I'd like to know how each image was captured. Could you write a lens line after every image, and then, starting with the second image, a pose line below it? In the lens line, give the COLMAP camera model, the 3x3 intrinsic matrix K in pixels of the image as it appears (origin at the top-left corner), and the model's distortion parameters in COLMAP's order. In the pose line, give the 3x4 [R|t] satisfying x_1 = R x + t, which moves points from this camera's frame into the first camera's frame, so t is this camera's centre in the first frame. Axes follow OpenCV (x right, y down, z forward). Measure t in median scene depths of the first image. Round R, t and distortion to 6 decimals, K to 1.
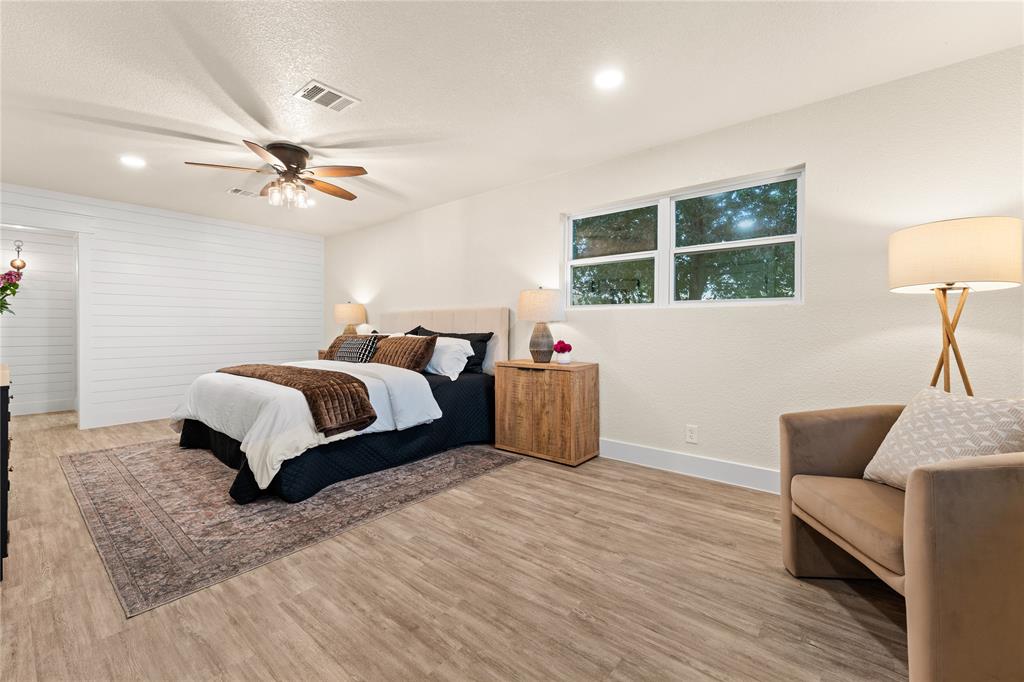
lens RADIAL K [[427.9, 0, 517.8], [0, 427.9, 331.2], [0, 0, 1]] dist [0.000866, 0.000001]
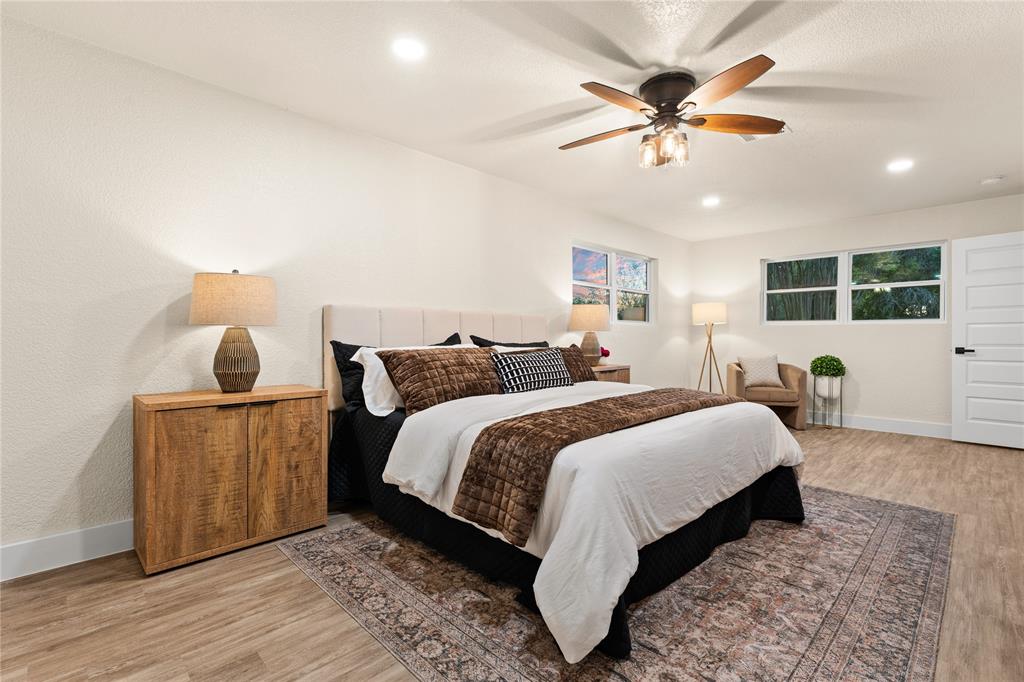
lens RADIAL K [[469.8, 0, 513.7], [0, 469.8, 342.9], [0, 0, 1]] dist [-0.001040, -0.000252]
pose [[0.094061, -0.006923, 0.995542, -1.870037], [0.010077, 0.999931, 0.006001, -0.001931], [-0.995515, 0.009468, 0.094125, 1.649656]]
